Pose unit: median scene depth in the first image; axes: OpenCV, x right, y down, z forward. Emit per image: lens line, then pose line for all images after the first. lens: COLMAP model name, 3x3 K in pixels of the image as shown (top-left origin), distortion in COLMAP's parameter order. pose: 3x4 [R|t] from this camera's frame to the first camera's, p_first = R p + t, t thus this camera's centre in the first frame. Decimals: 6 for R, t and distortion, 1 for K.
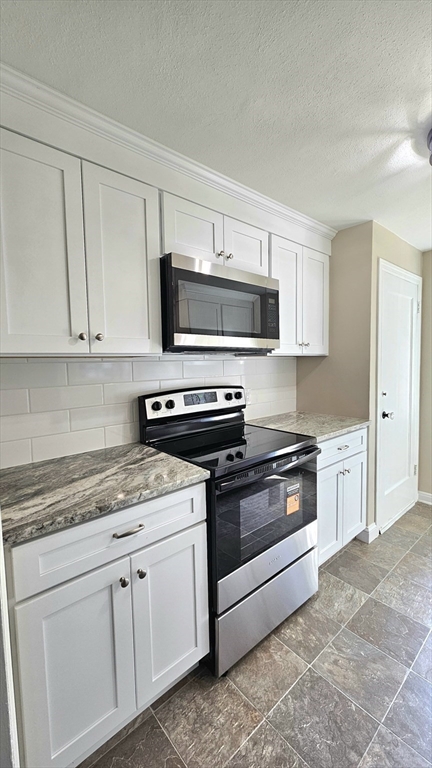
lens RADIAL K [[315.2, 0, 218.8], [0, 315.2, 383.8], [0, 0, 1]] dist [0.002123, -0.000695]
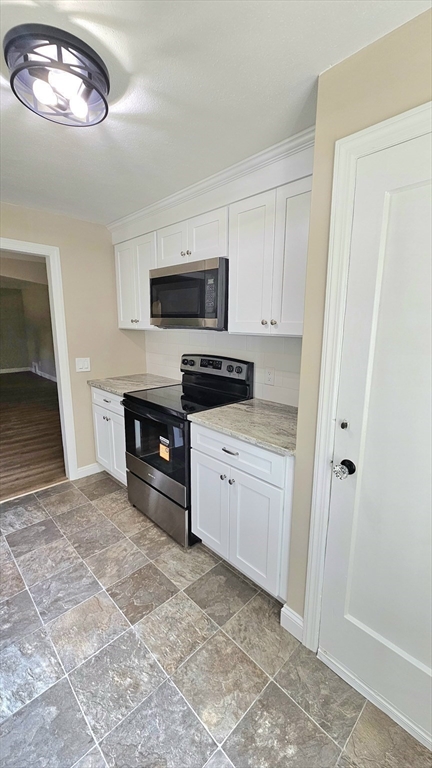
lens RADIAL K [[315.2, 0, 218.6], [0, 315.2, 383.0], [0, 0, 1]] dist [0.002123, -0.000695]
pose [[0.048052, 0.206380, -0.977291, 1.415554], [-0.078155, 0.976199, 0.202307, -0.164593], [0.995783, 0.066659, 0.063038, 1.103338]]
